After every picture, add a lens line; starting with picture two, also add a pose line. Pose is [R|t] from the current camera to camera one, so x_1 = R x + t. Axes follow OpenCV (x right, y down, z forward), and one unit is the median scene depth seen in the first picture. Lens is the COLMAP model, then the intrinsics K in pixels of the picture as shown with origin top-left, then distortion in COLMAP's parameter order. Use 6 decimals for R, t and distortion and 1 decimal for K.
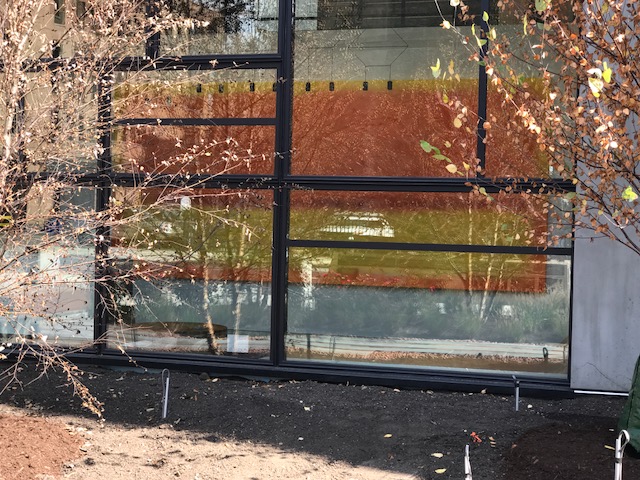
lens RADIAL K [[1139.2, 0, 320.7], [0, 1139.2, 239.7], [0, 0, 1]] dist [-0.047759, 0.000000]
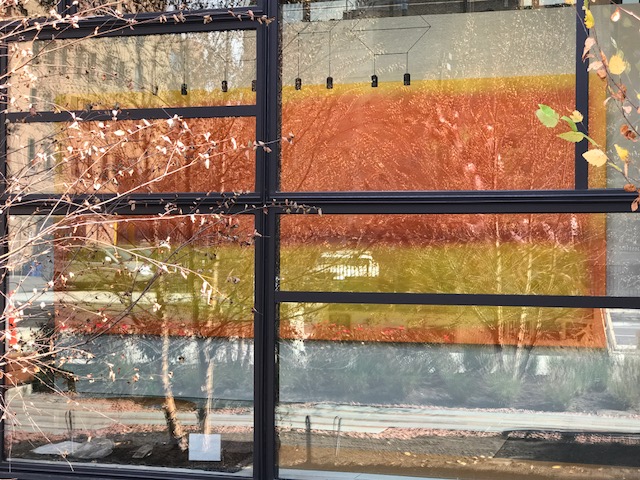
lens RADIAL K [[1139.2, 0, 319.1], [0, 1139.2, 240.0], [0, 0, 1]] dist [-0.047759, 0.000000]
pose [[0.999757, -0.016652, 0.014440, -0.009195], [0.017132, 0.999284, -0.033749, -0.004681], [-0.013868, 0.033988, 0.999326, 0.229877]]
